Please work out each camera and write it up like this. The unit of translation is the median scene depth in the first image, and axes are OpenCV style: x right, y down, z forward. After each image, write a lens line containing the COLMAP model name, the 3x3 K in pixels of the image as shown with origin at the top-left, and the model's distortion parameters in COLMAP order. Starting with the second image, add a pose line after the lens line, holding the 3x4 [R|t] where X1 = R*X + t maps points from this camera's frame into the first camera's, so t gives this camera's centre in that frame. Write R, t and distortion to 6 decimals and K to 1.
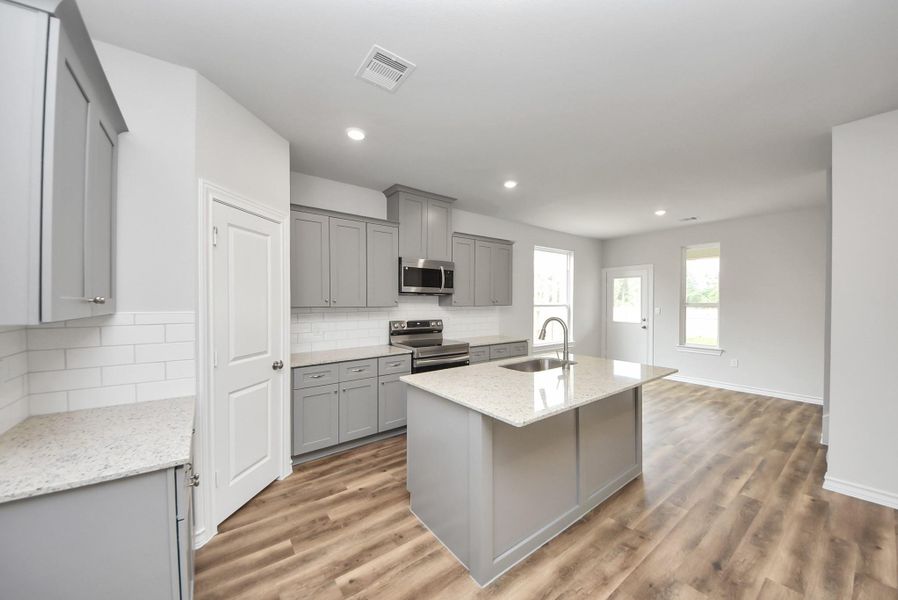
lens RADIAL K [[324.4, 0, 457.6], [0, 324.4, 300.5], [0, 0, 1]] dist [0.027320, -0.020771]
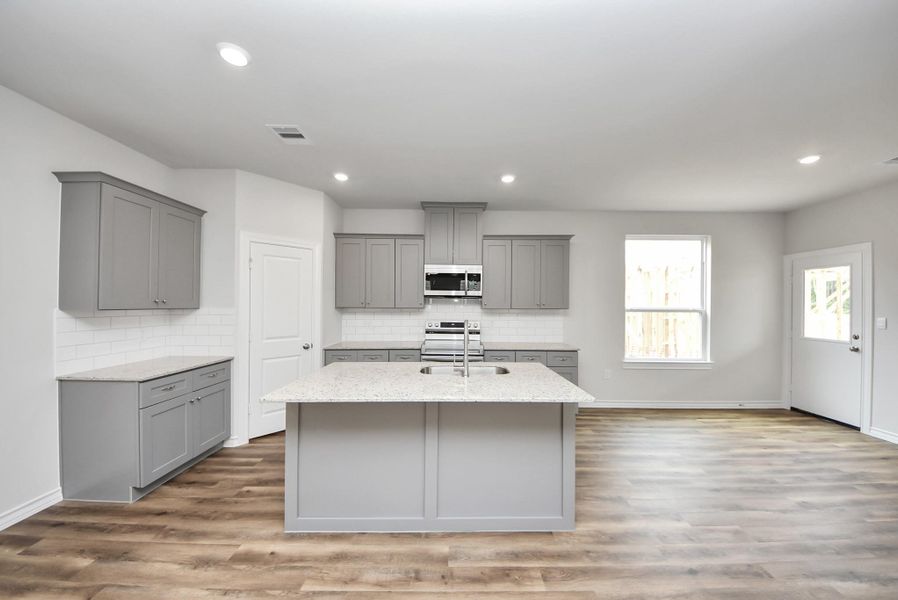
lens RADIAL K [[319.8, 0, 456.7], [0, 319.8, 302.7], [0, 0, 1]] dist [0.012435, -0.012026]
pose [[0.797283, 0.000164, -0.603606, 0.530597], [-0.004175, 0.999978, -0.005243, 0.004789], [0.603591, 0.006700, 0.797266, 0.167580]]
